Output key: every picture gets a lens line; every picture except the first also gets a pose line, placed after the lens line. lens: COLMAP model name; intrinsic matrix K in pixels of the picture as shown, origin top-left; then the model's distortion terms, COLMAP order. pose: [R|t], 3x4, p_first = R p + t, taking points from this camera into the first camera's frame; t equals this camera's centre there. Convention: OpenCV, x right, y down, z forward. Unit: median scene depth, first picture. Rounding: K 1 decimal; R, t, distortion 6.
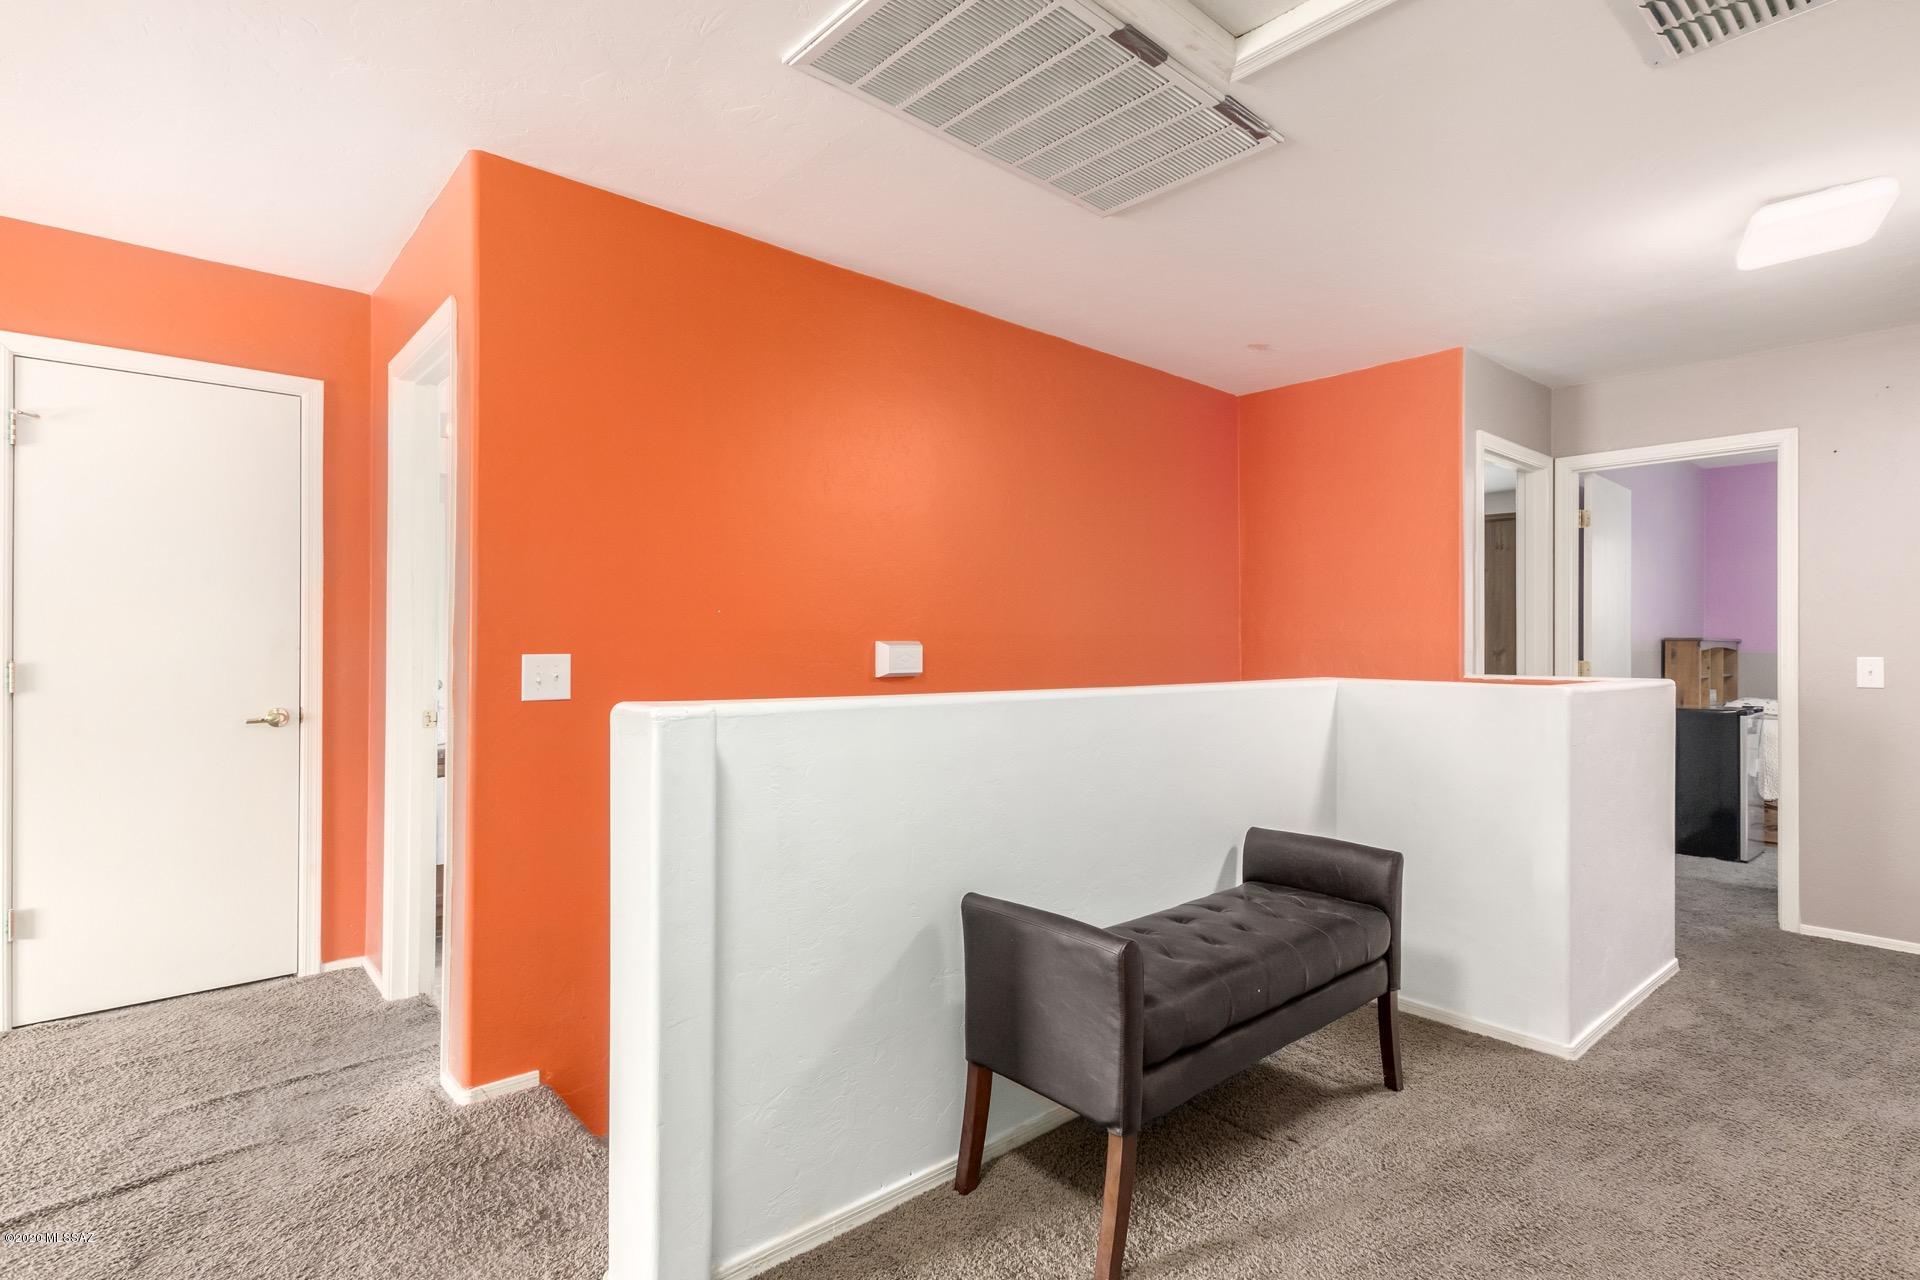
lens RADIAL K [[943.4, 0, 963.8], [0, 943.4, 636.2], [0, 0, 1]] dist [0.002037, -0.000183]
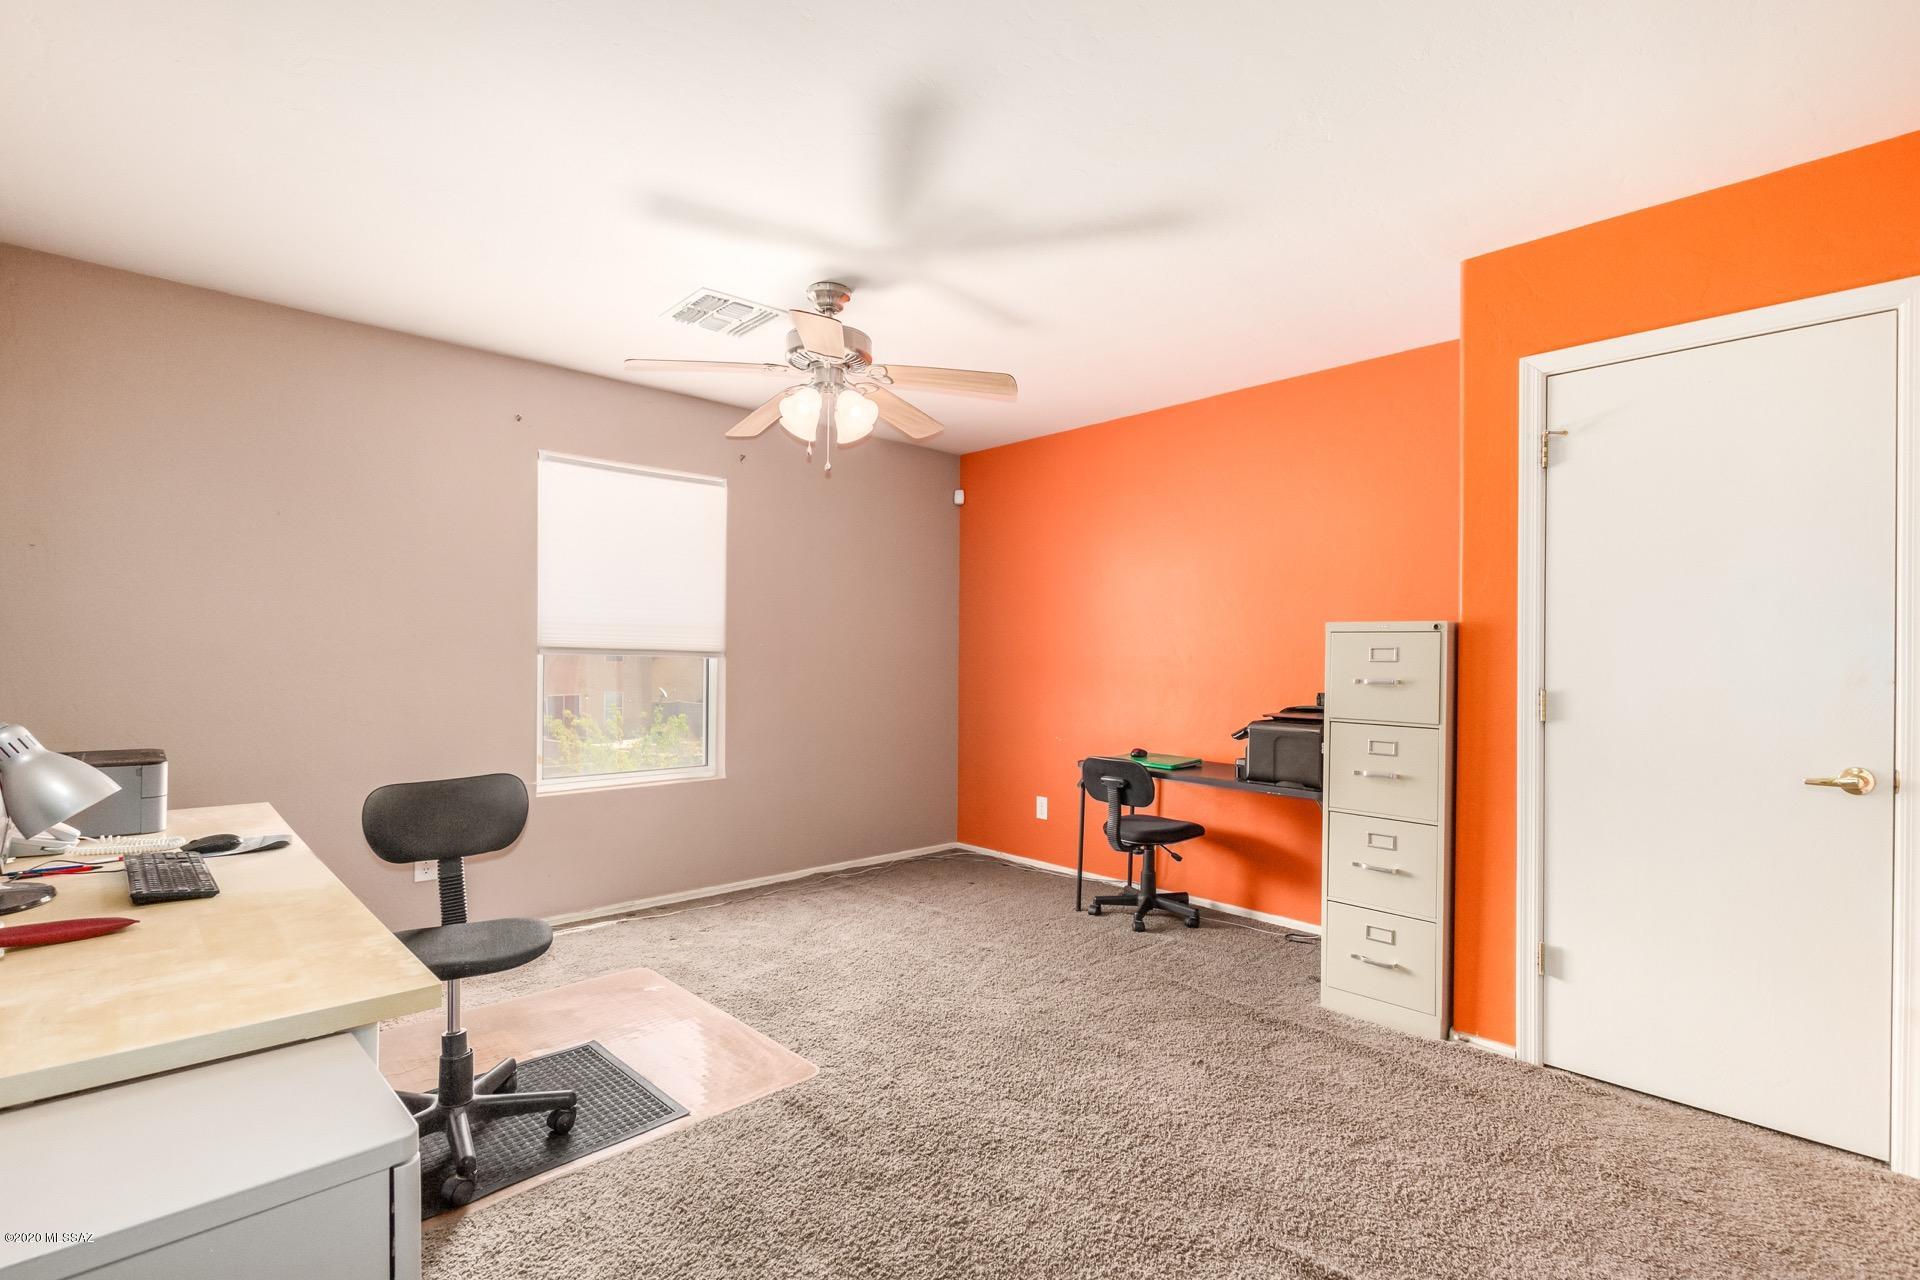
lens RADIAL K [[893.4, 0, 964.2], [0, 893.4, 651.9], [0, 0, 1]] dist [0.001231, -0.001506]
pose [[0.039387, -0.007489, -0.999196, -0.103626], [-0.008988, 0.999929, -0.007849, 0.001090], [0.999184, 0.009290, 0.039317, 0.356906]]
